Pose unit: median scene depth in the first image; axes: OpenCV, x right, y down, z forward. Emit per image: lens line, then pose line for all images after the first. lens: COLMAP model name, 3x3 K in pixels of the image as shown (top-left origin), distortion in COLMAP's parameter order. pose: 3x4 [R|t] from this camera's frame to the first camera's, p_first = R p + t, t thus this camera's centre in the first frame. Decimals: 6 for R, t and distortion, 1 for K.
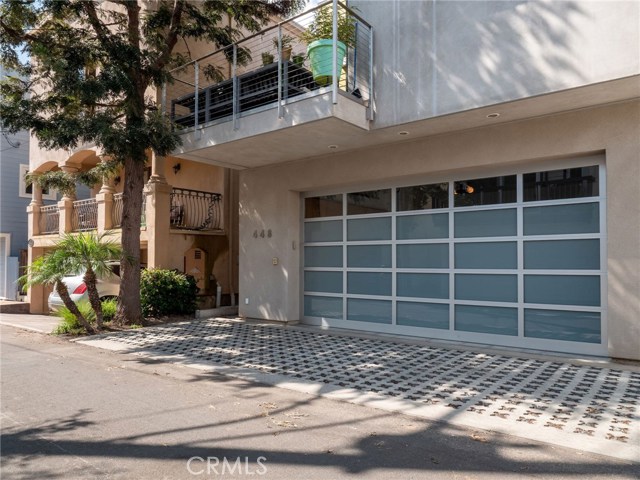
lens RADIAL K [[443.2, 0, 320.0], [0, 443.2, 240.0], [0, 0, 1]] dist [-0.002425, -0.000614]
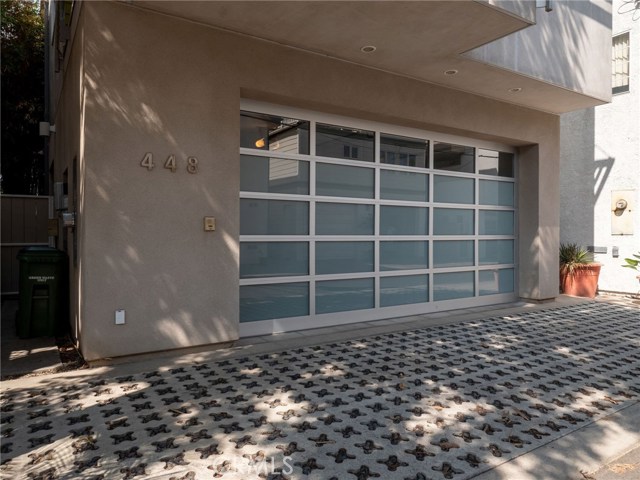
lens RADIAL K [[443.2, 0, 320.0], [0, 443.2, 240.0], [0, 0, 1]] dist [-0.002425, -0.000614]
pose [[0.344477, -0.031039, 0.938282, -0.660722], [-0.060885, 0.996610, 0.055322, 0.037291], [-0.936818, -0.076185, 0.341419, 0.907683]]
